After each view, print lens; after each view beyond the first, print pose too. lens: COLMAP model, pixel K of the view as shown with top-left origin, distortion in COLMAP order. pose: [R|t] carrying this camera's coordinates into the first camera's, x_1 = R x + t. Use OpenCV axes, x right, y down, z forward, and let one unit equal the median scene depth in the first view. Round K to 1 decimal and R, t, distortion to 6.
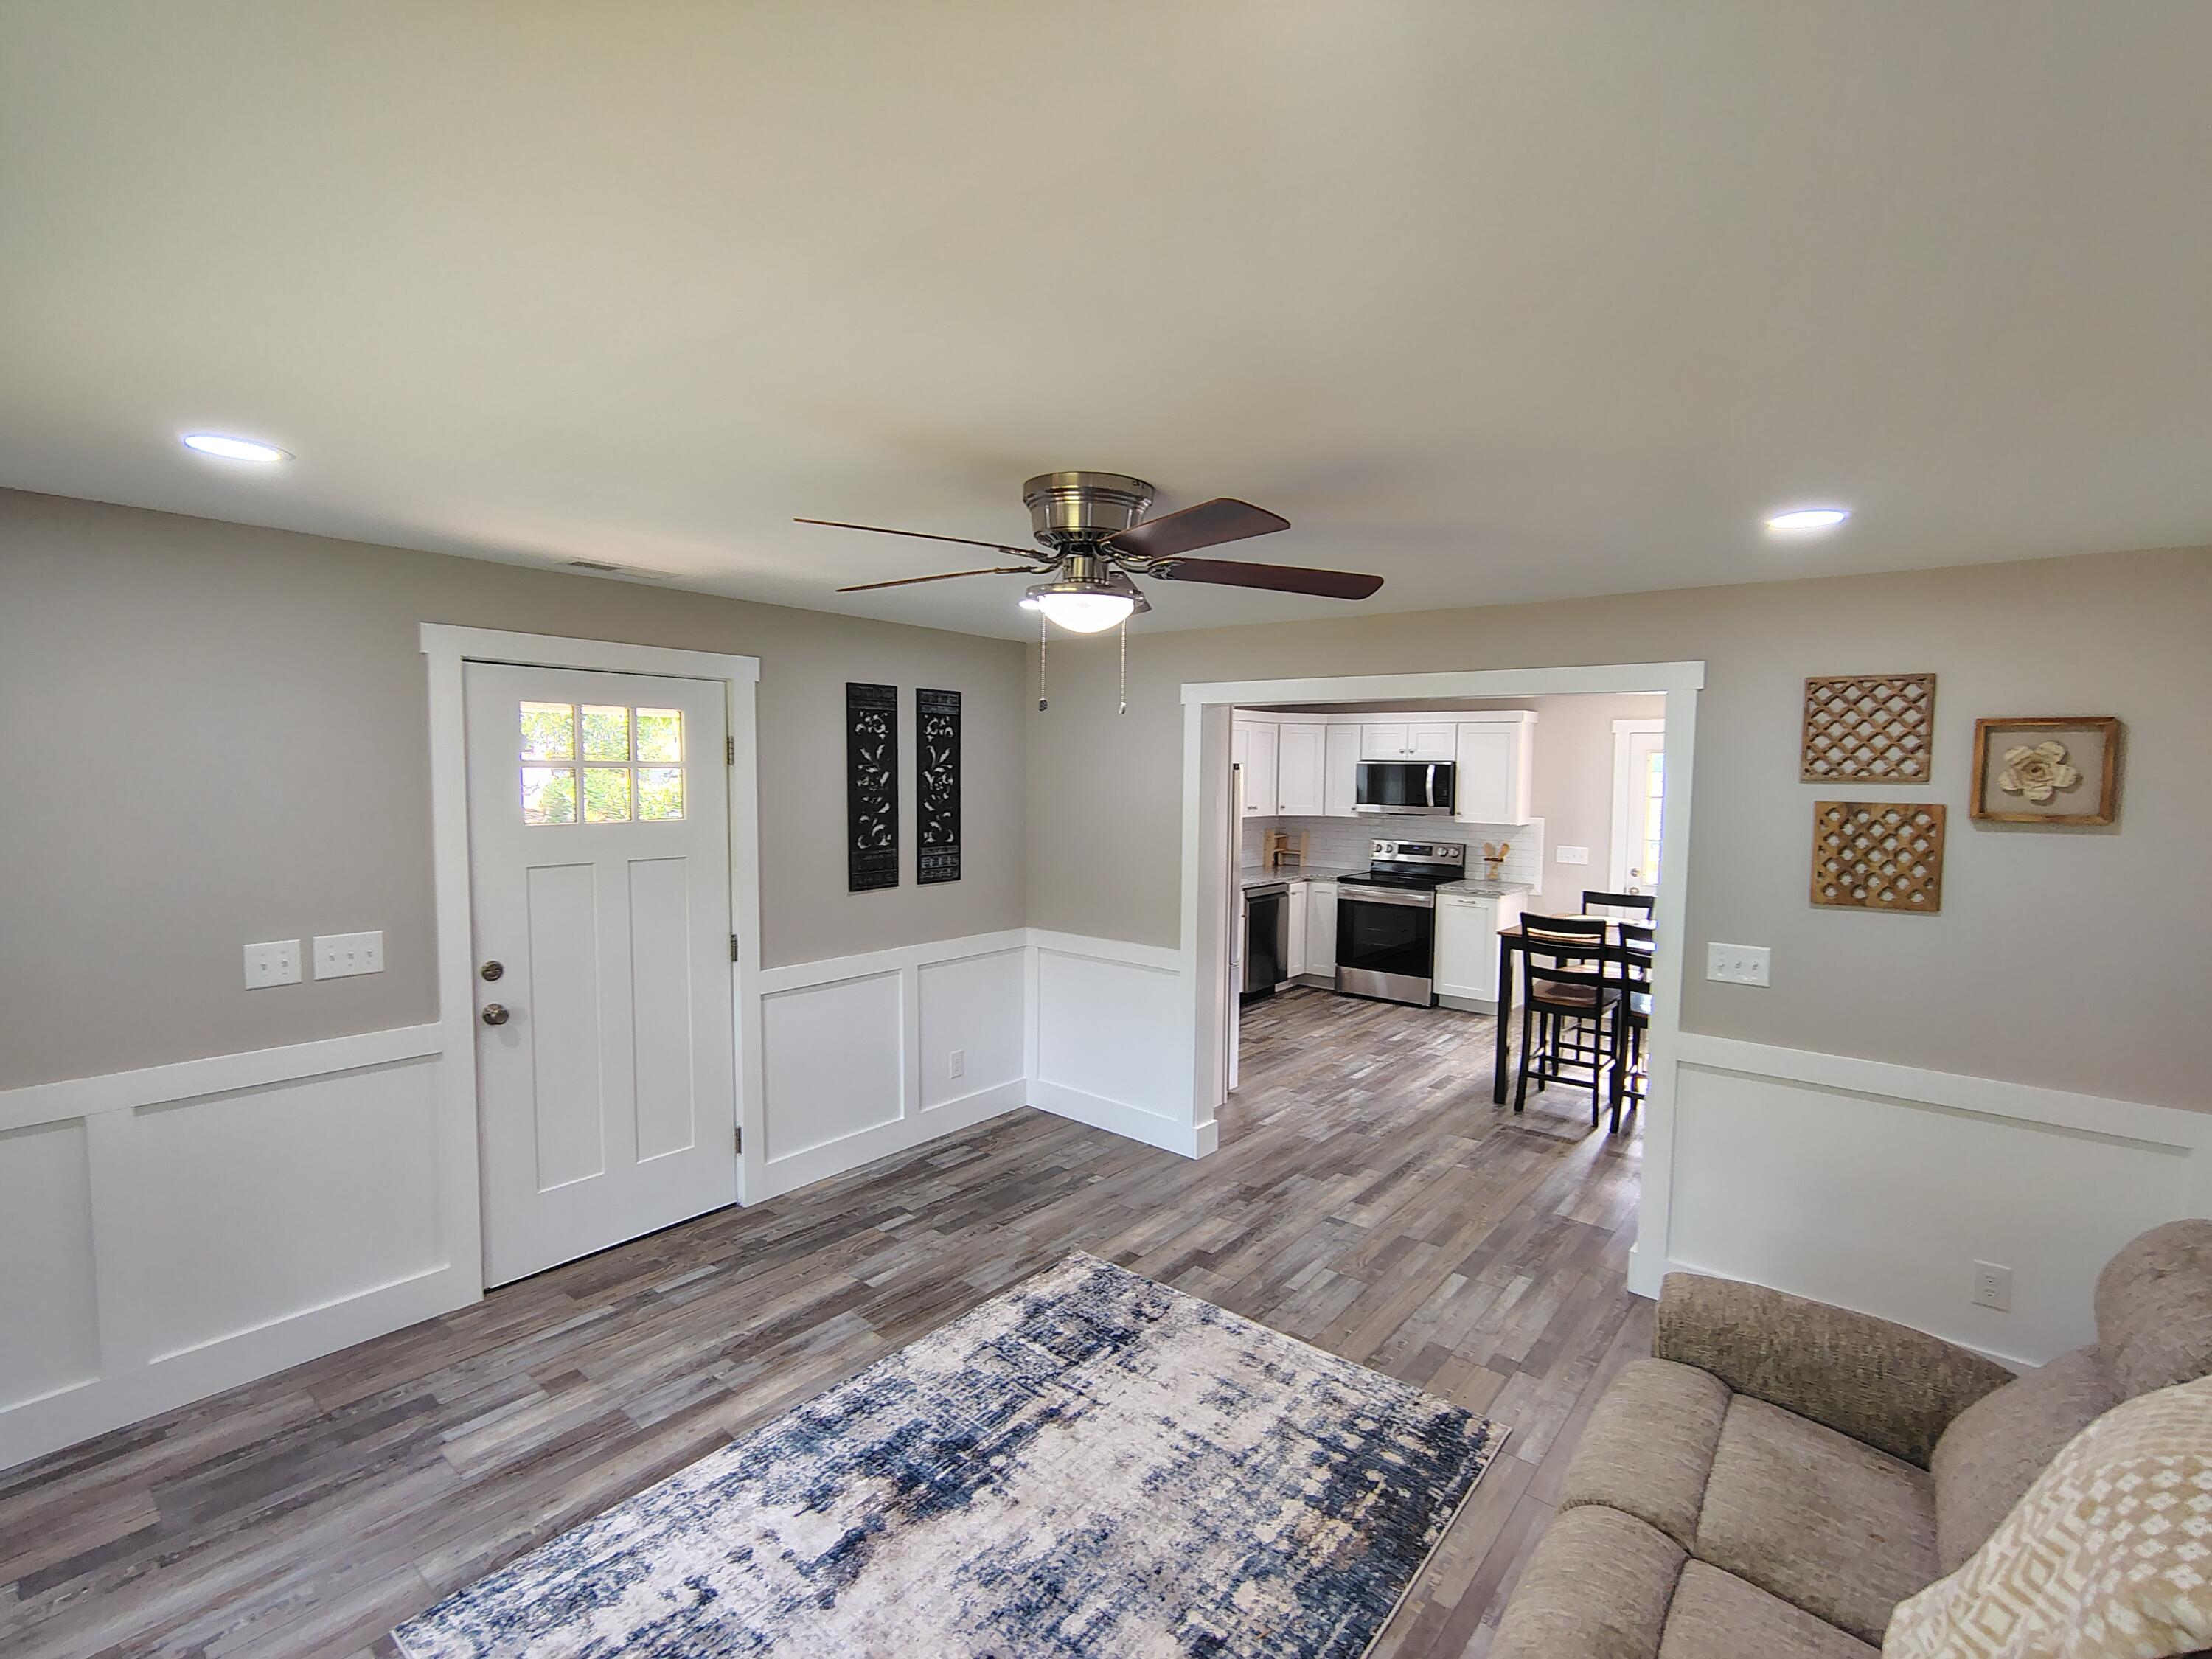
lens RADIAL K [[1034.8, 0, 1103.6], [0, 1034.8, 836.2], [0, 0, 1]] dist [-0.003110, 0.001397]
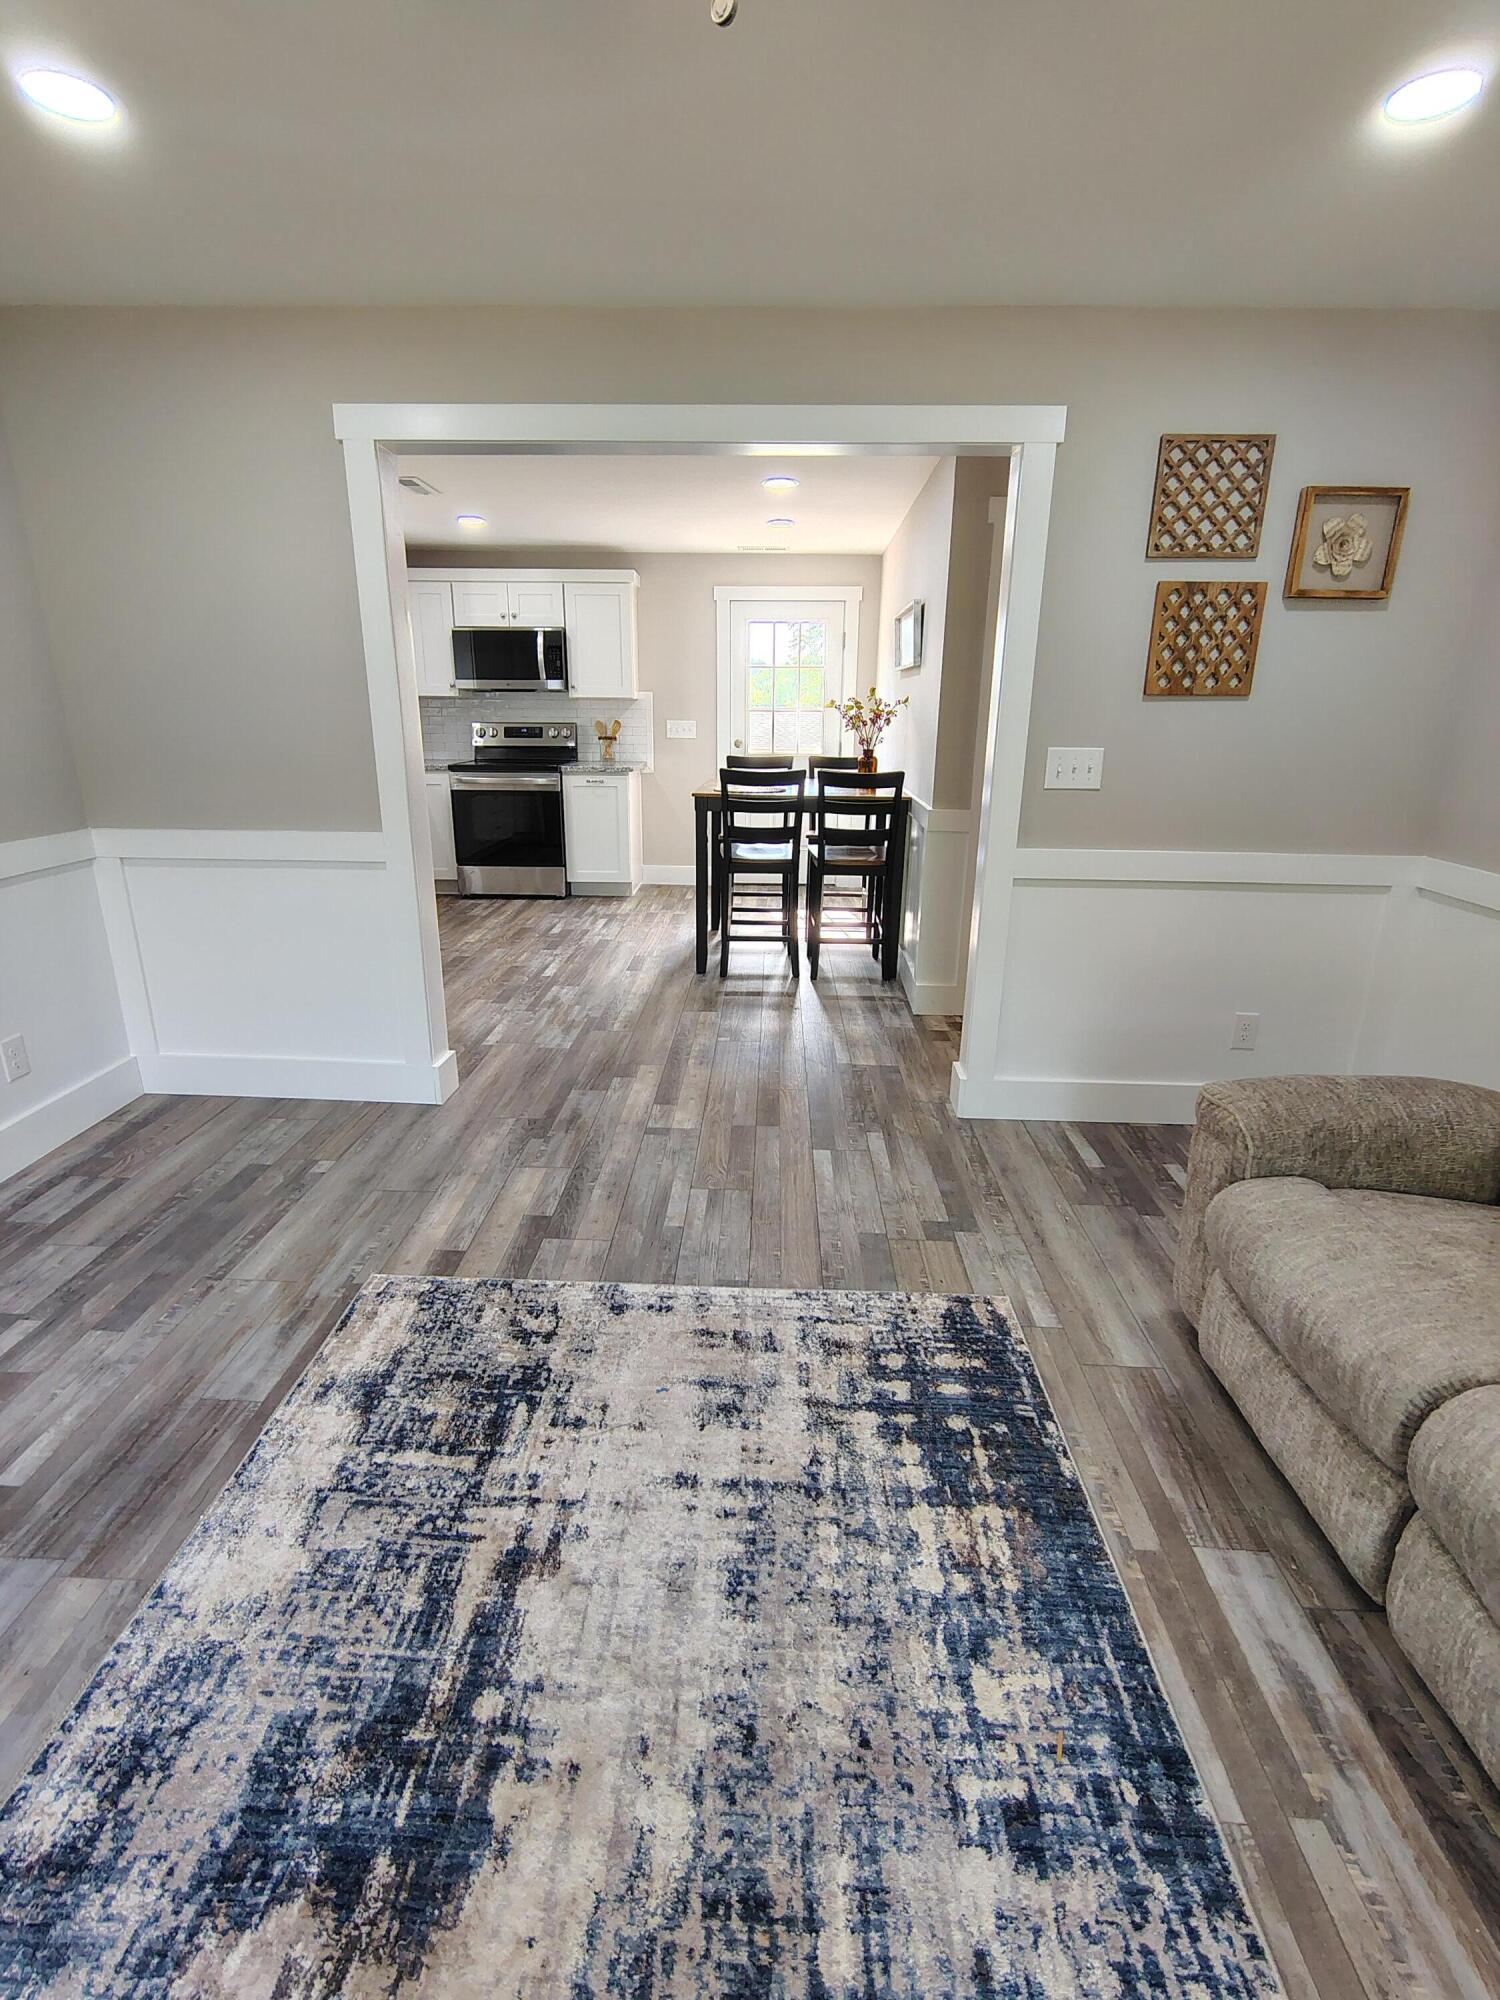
lens RADIAL K [[935.7, 0, 748.5], [0, 935.7, 998.2], [0, 0, 1]] dist [-0.008179, 0.007370]
pose [[0.793374, -0.186836, 0.579354, -0.175942], [0.041293, 0.966060, 0.254997, 0.101982], [-0.607333, -0.178385, 0.774161, 0.504357]]
